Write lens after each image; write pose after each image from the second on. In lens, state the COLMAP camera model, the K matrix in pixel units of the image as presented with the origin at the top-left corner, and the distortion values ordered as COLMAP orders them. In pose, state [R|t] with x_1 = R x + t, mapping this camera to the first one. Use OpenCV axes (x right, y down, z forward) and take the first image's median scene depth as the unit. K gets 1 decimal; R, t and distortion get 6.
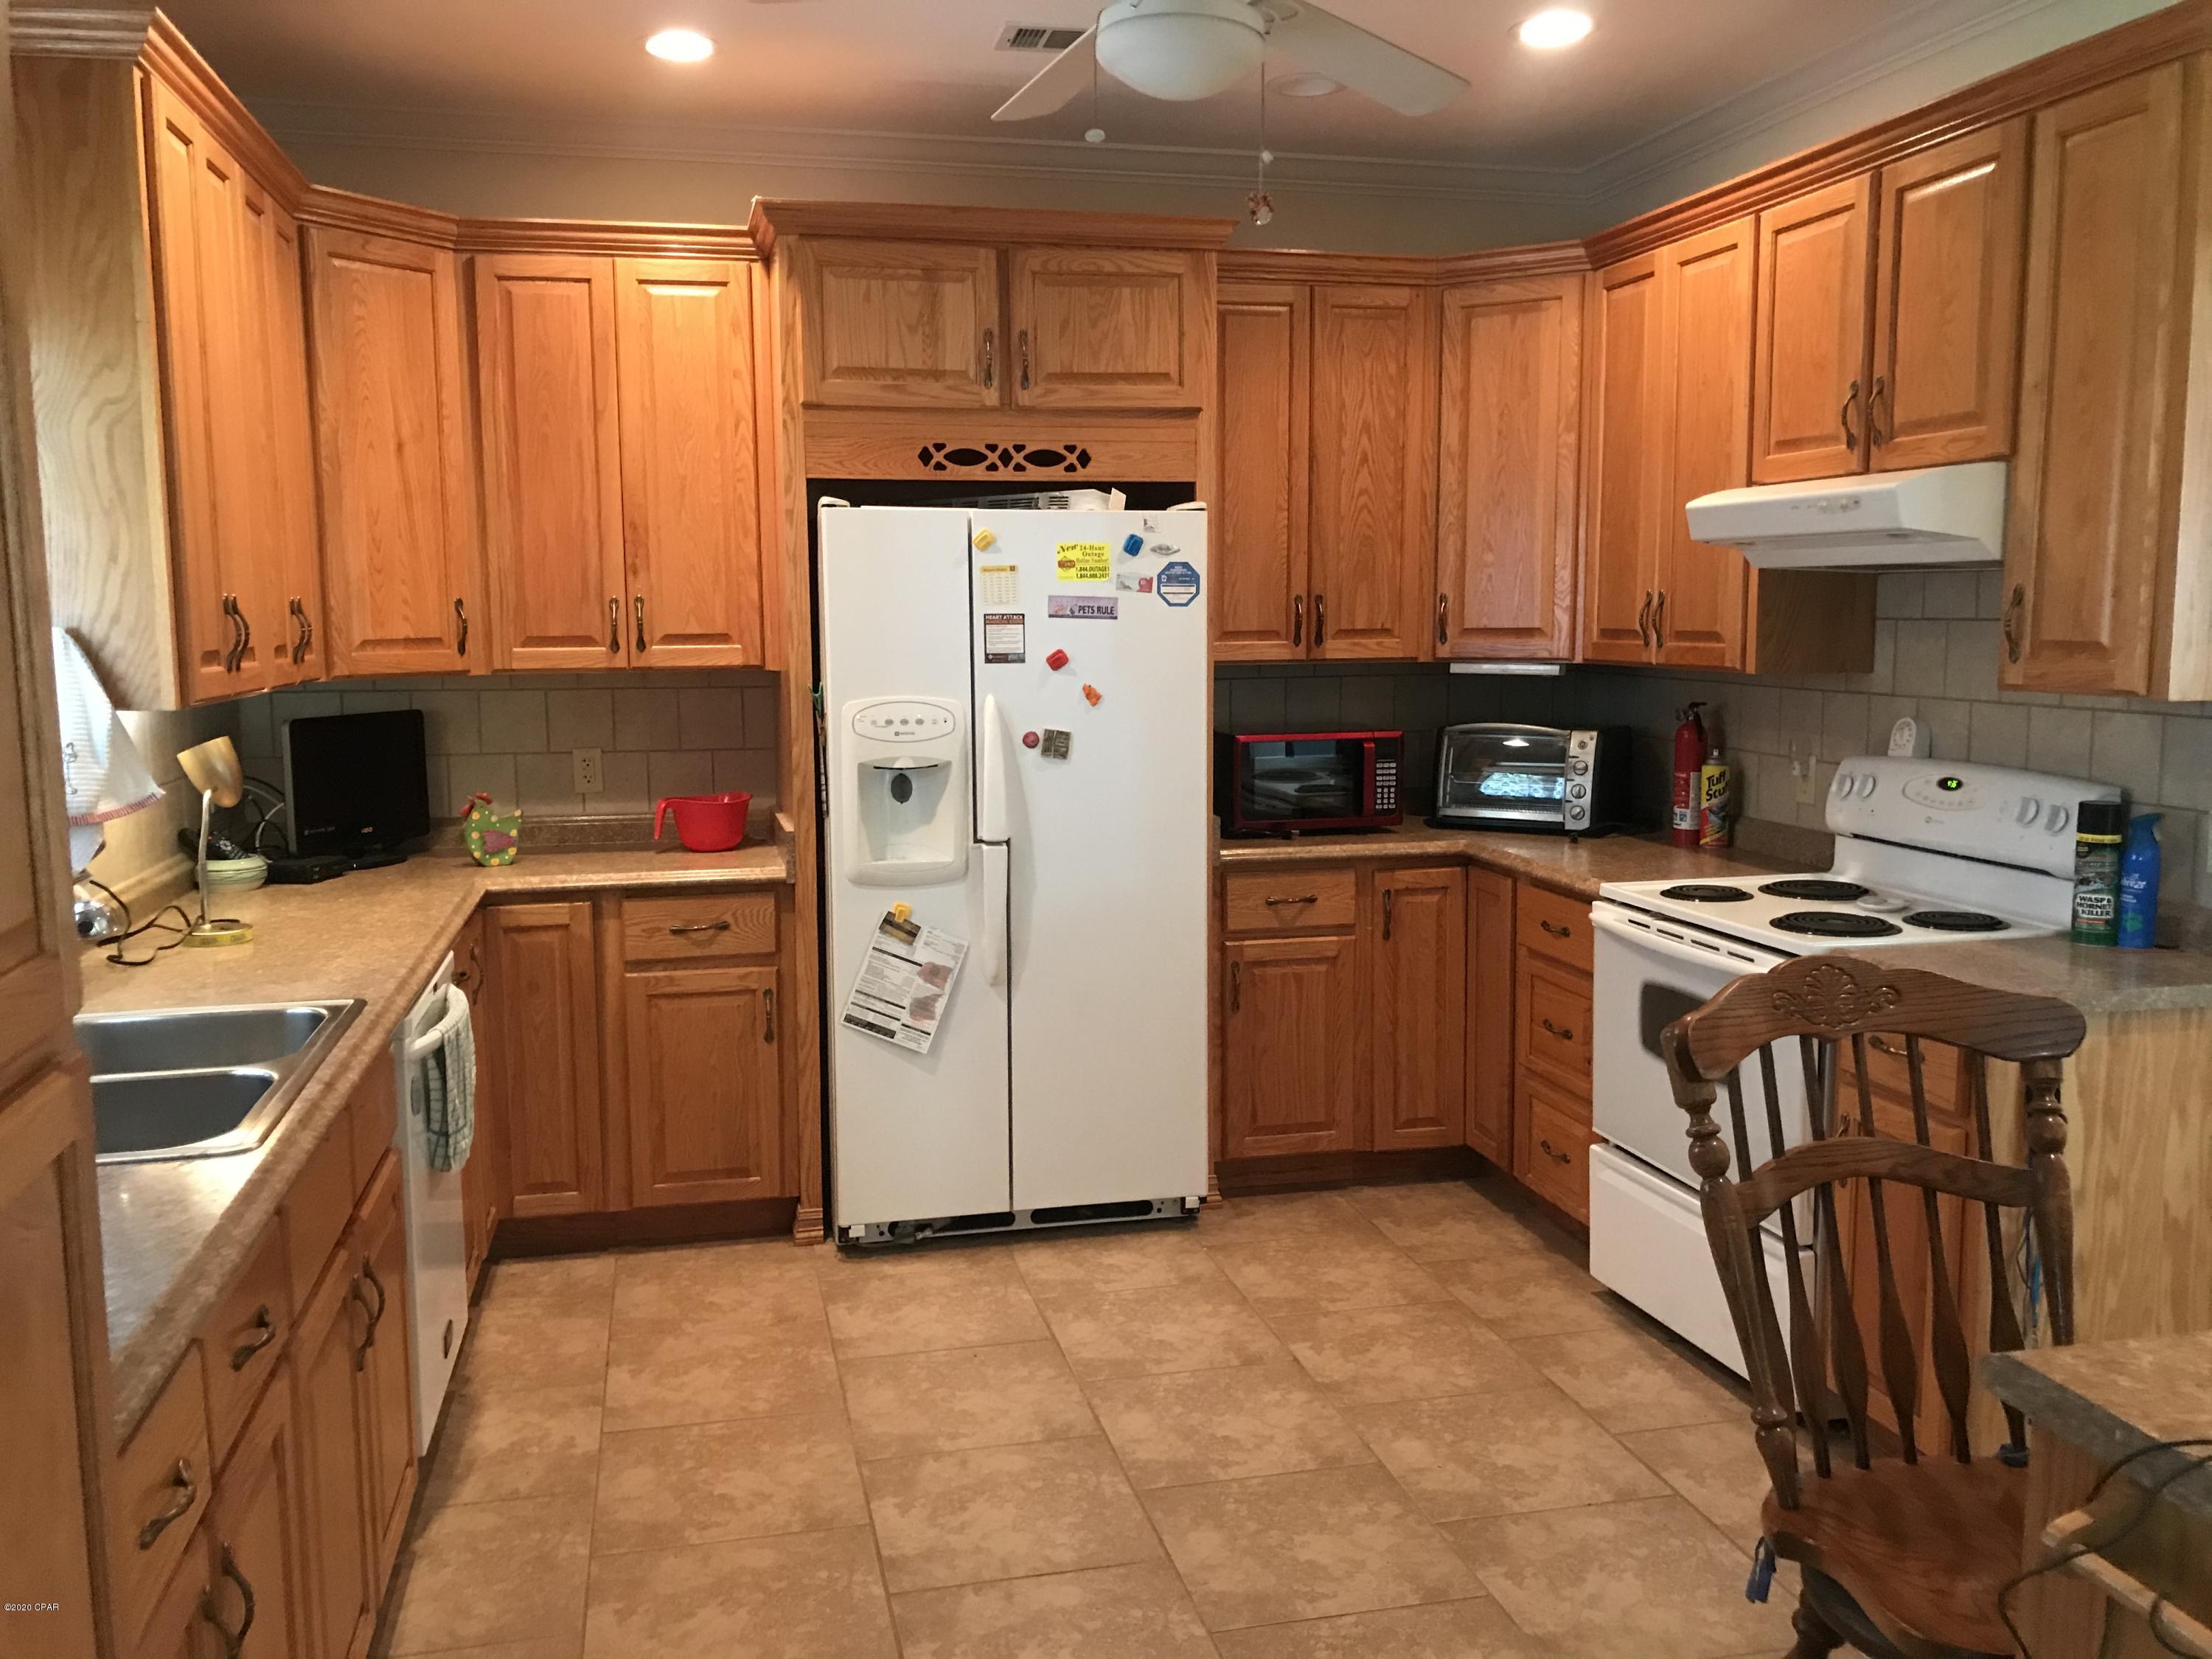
lens RADIAL K [[1817.9, 0, 1095.5], [0, 1817.9, 836.0], [0, 0, 1]] dist [0.059246, -0.082307]
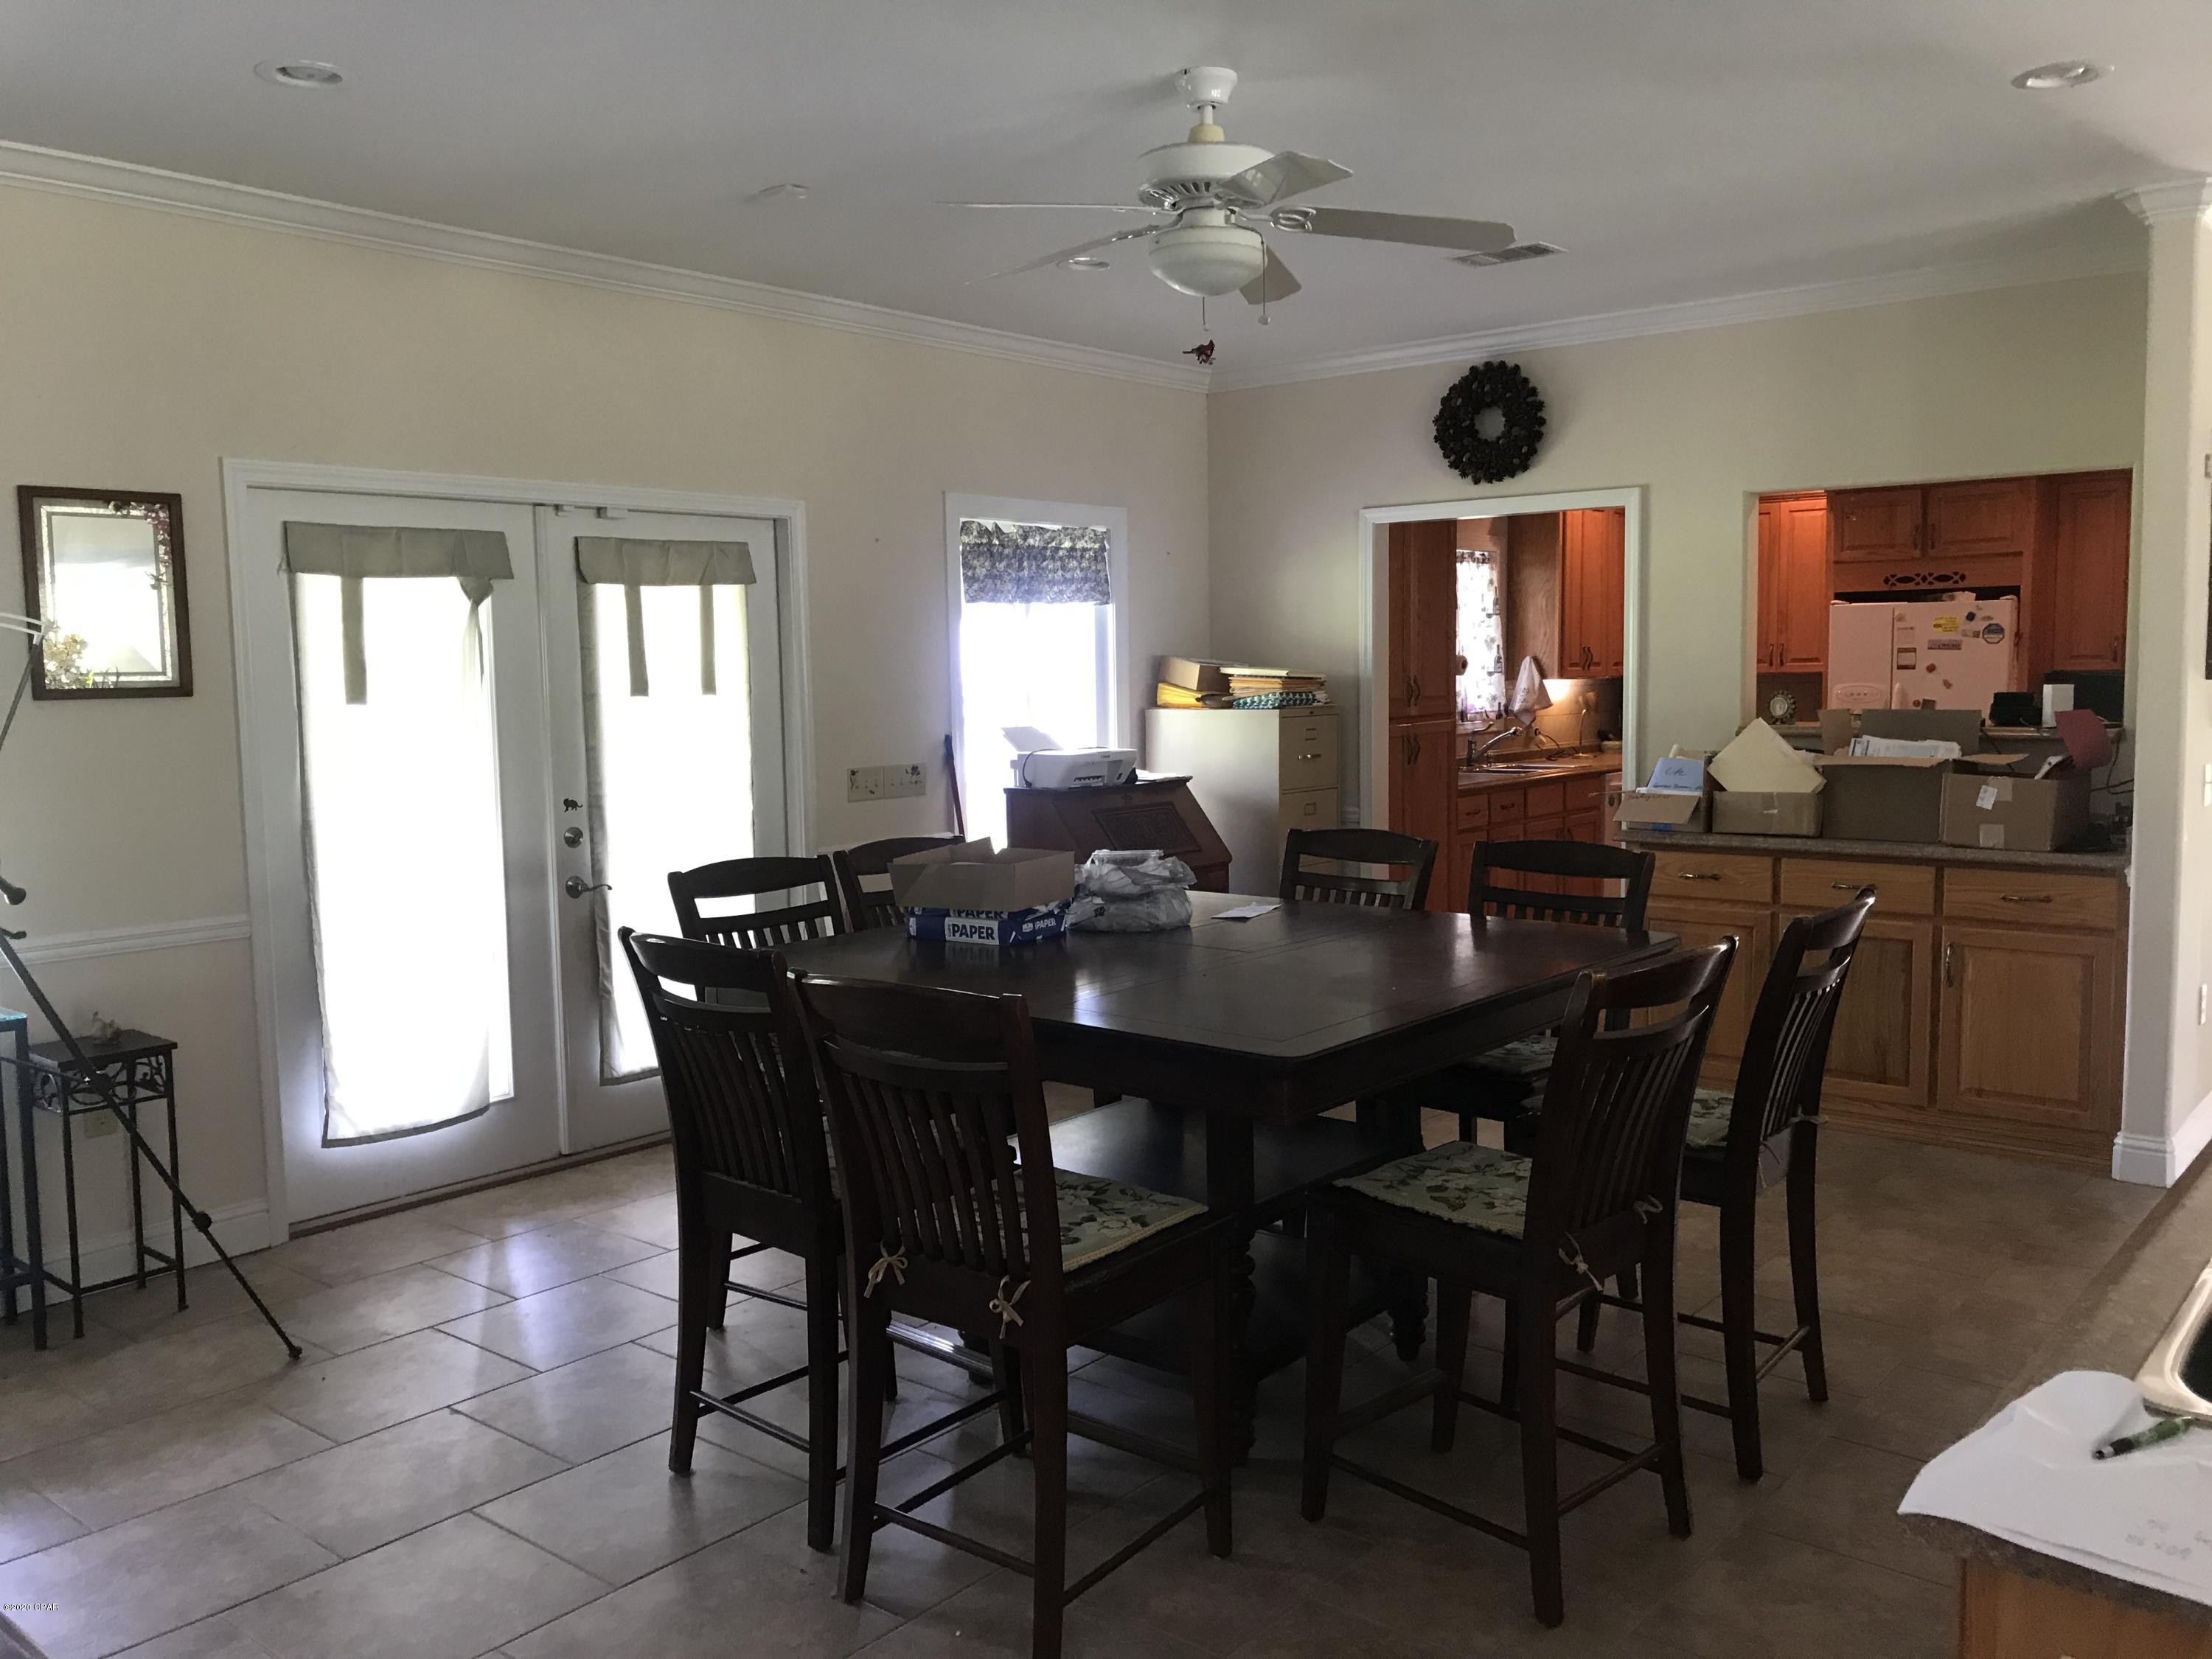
lens RADIAL K [[1817.9, 0, 1117.1], [0, 1817.9, 834.3], [0, 0, 1]] dist [0.059246, -0.082307]
pose [[0.610443, 0.072520, -0.788733, 1.168321], [-0.092171, 0.995538, 0.020199, 0.154772], [0.786679, 0.060368, 0.614404, -1.174250]]
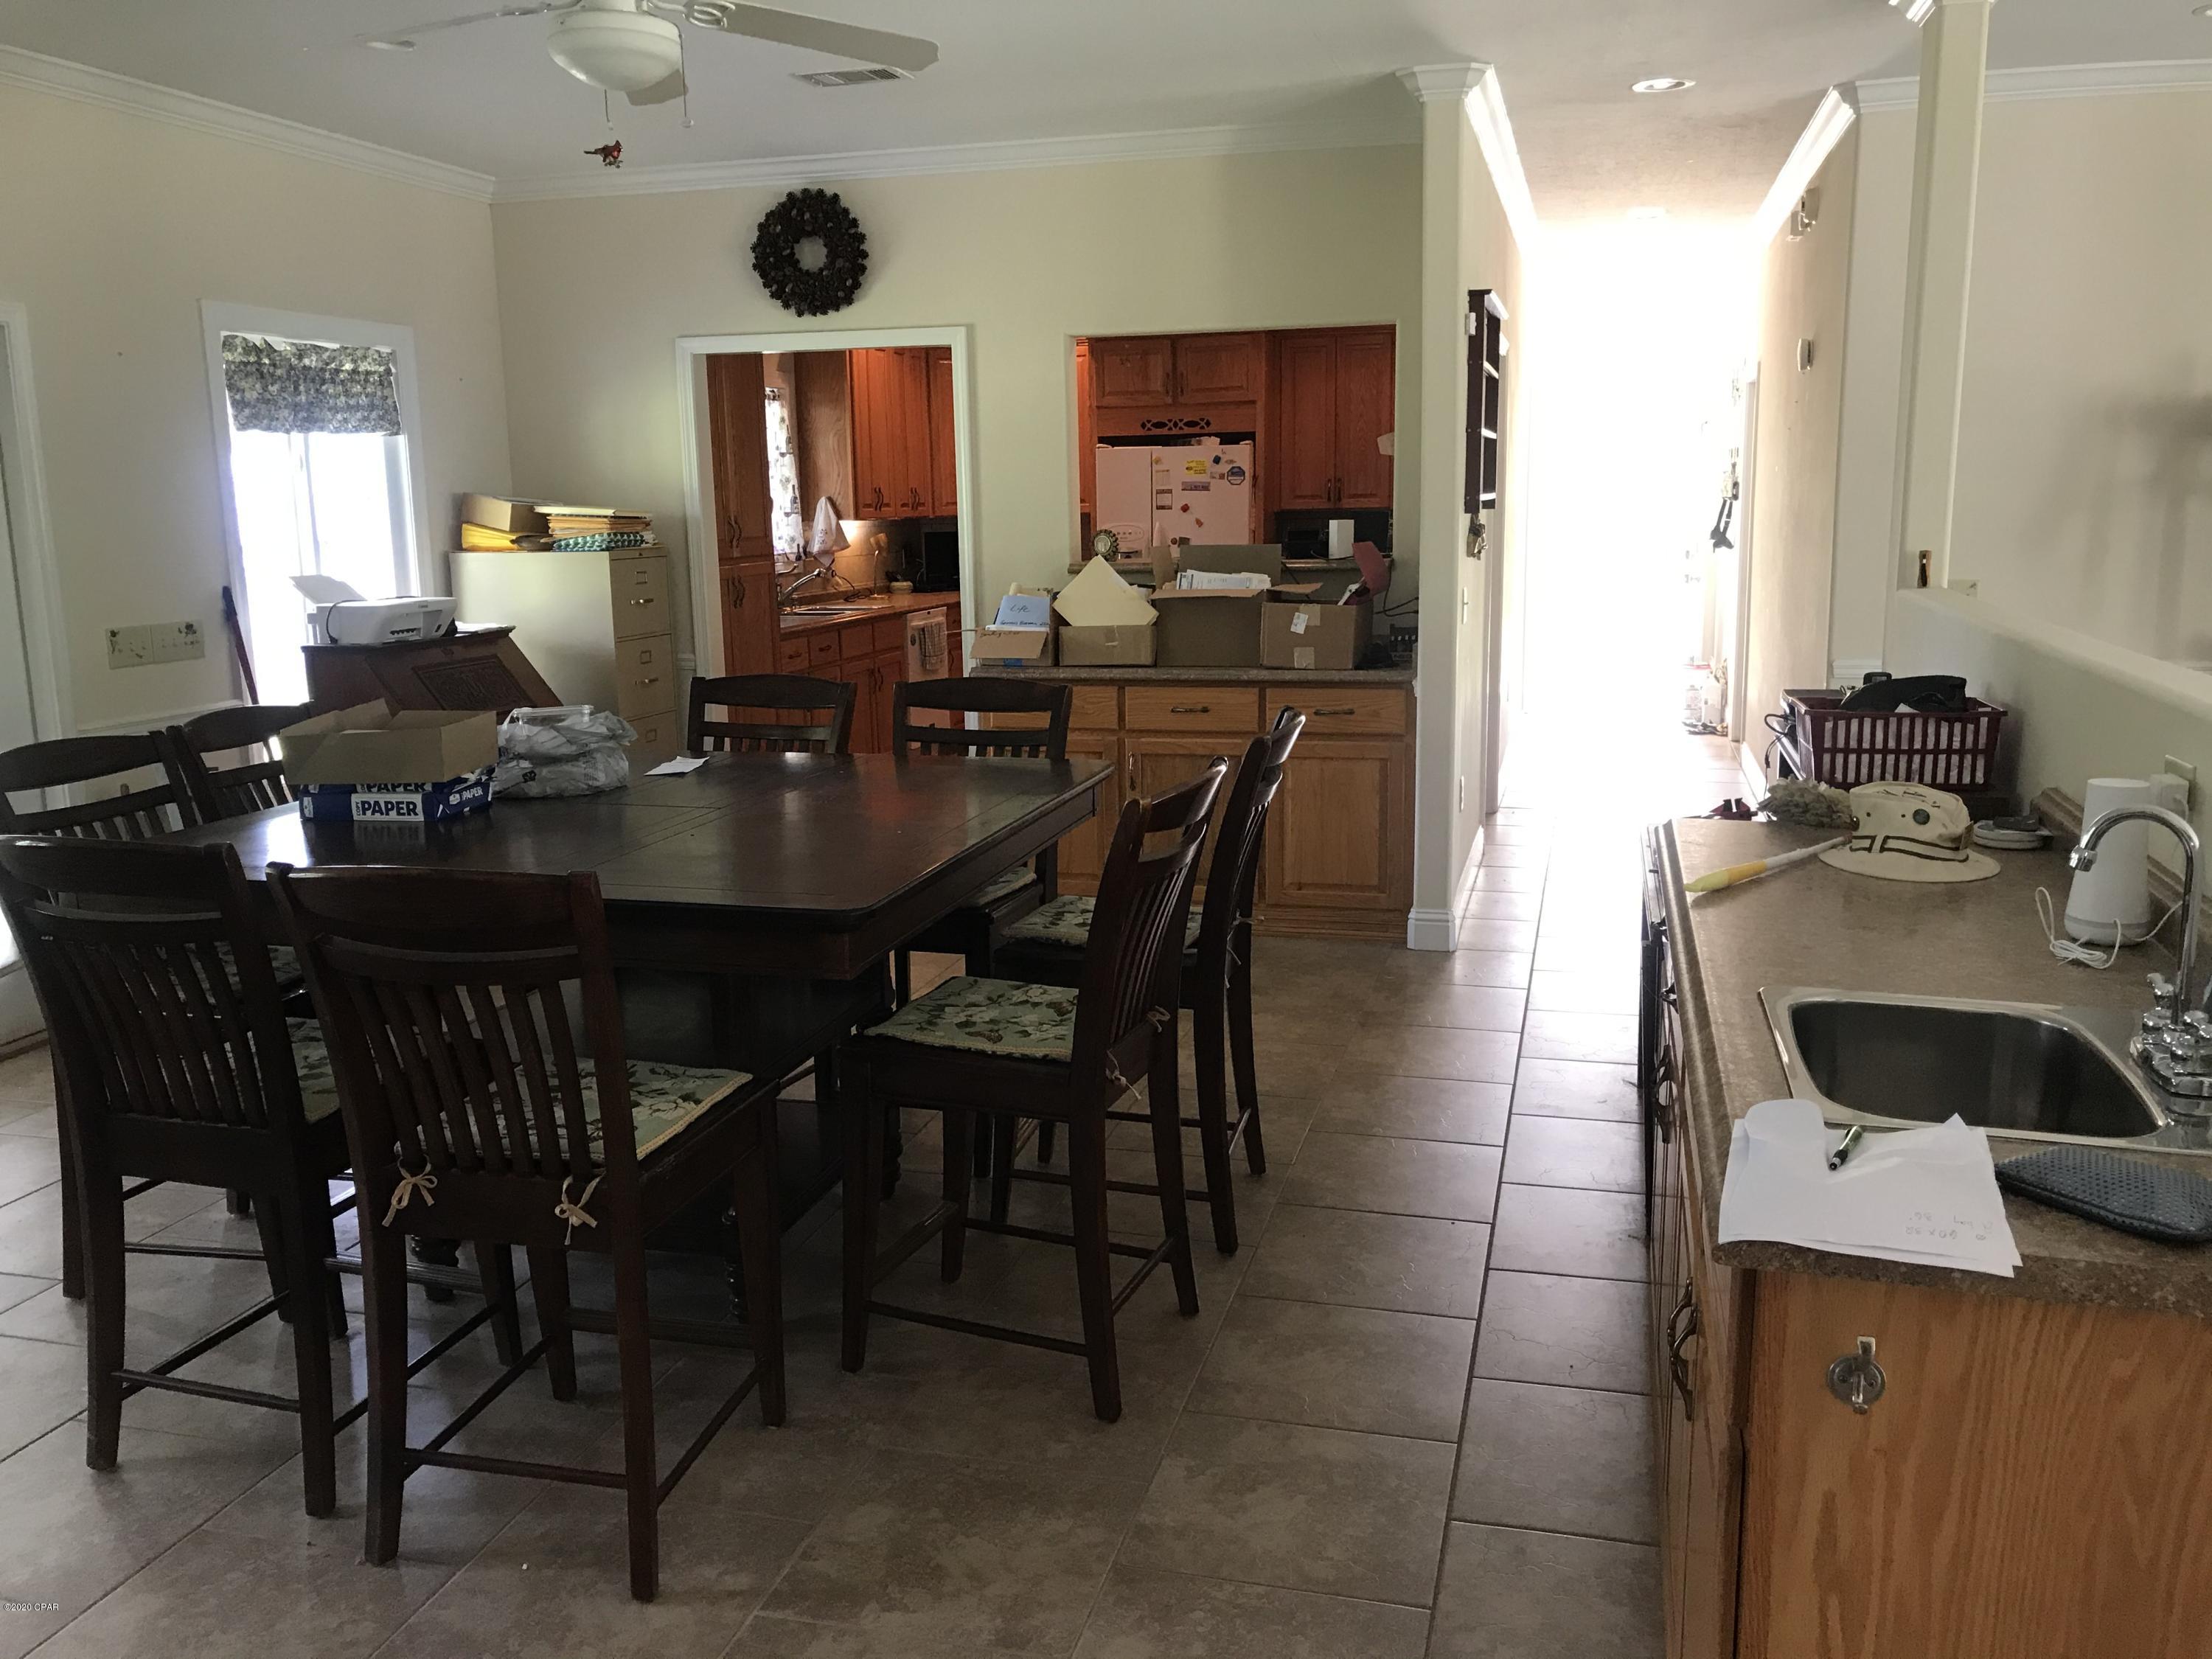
lens RADIAL K [[1817.9, 0, 1112.5], [0, 1817.9, 813.7], [0, 0, 1]] dist [0.059246, -0.082307]
pose [[0.884005, 0.072325, -0.461848, 1.058671], [-0.048646, 0.996828, 0.062991, 0.165282], [0.464939, -0.033218, 0.884719, -1.238570]]
